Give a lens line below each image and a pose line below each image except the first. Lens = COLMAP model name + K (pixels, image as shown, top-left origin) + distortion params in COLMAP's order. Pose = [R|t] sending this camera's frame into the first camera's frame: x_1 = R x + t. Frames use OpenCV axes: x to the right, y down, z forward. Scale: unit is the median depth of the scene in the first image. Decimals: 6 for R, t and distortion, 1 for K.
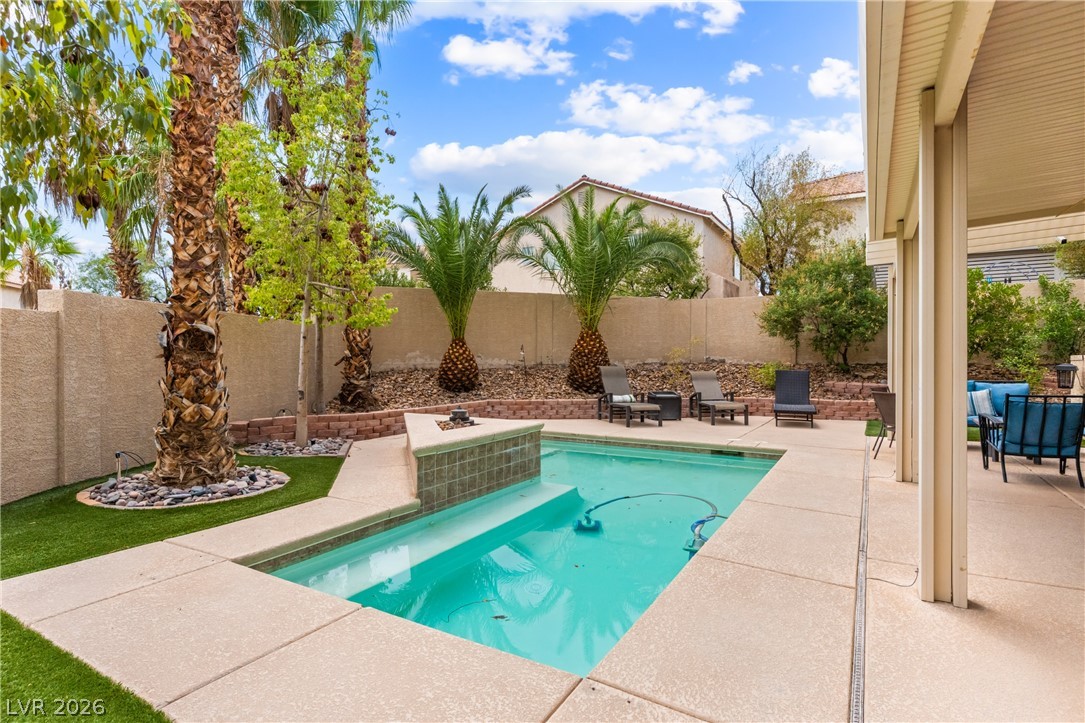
lens RADIAL K [[568.2, 0, 541.9], [0, 568.2, 358.2], [0, 0, 1]] dist [-0.004758, -0.000560]
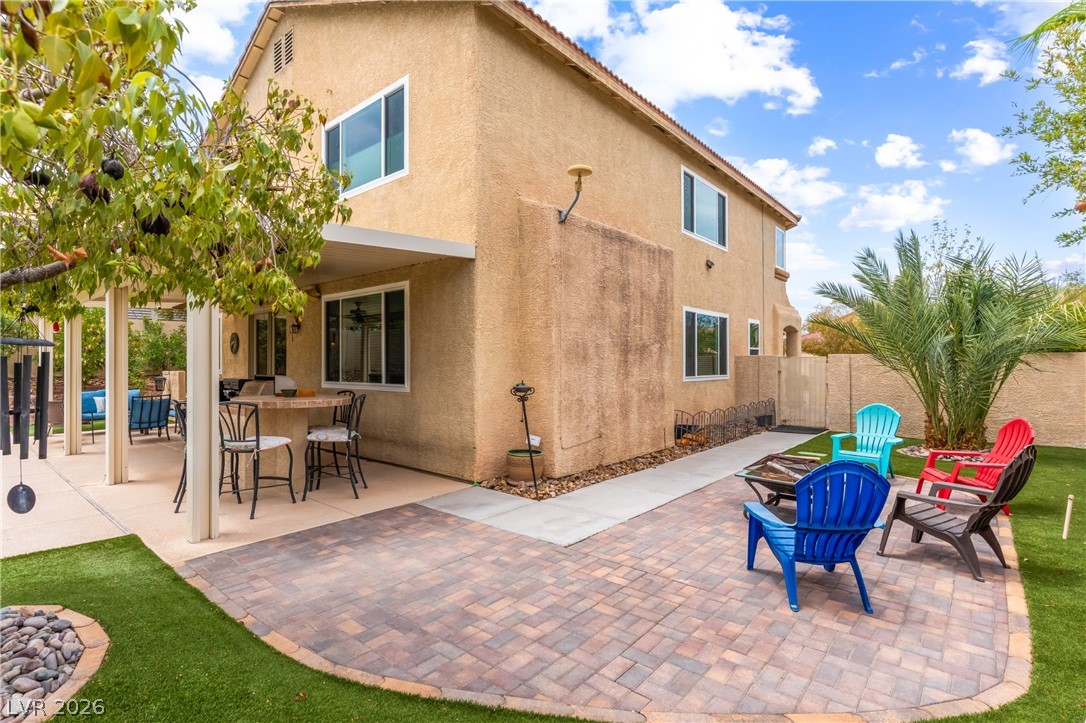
lens RADIAL K [[514.0, 0, 544.4], [0, 514.0, 358.6], [0, 0, 1]] dist [-0.000966, -0.000032]
pose [[0.175979, 0.001530, 0.984393, -0.323434], [0.005056, 0.999984, -0.002458, -0.027409], [-0.984381, 0.005409, 0.175968, -0.339157]]
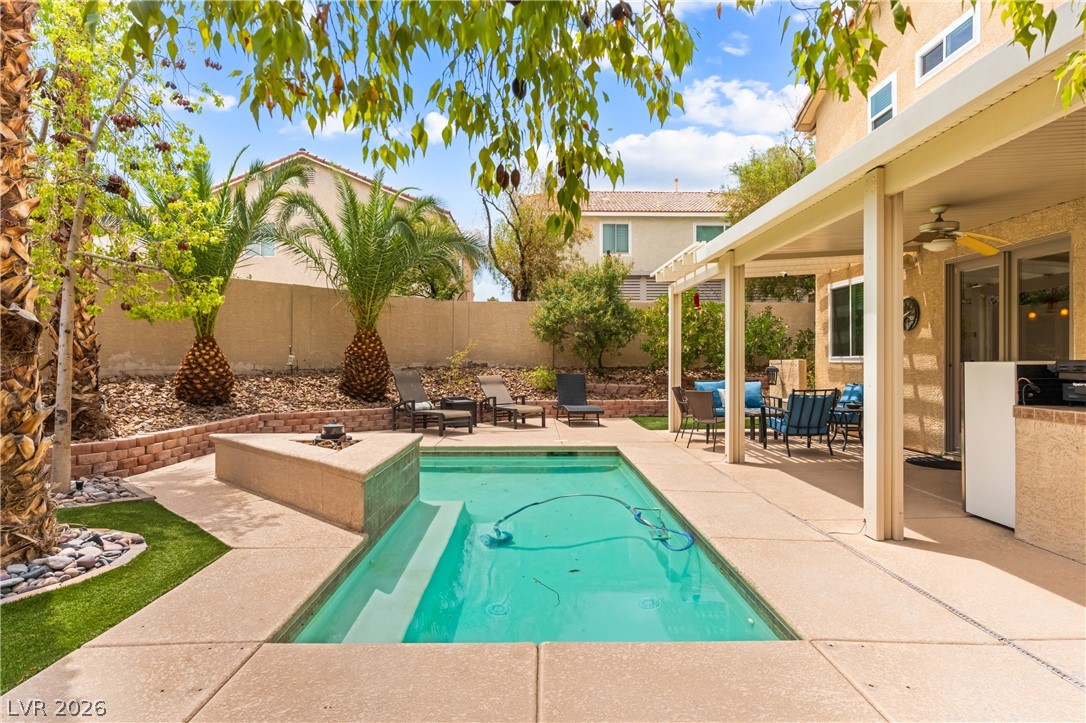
lens RADIAL K [[615.3, 0, 542.9], [0, 615.3, 358.2], [0, 0, 1]] dist [0.000482, 0.000086]
pose [[0.847143, 0.003702, 0.531352, -0.235634], [-0.000349, 0.999979, -0.006410, -0.000257], [-0.531365, 0.005244, 0.847127, 0.051499]]
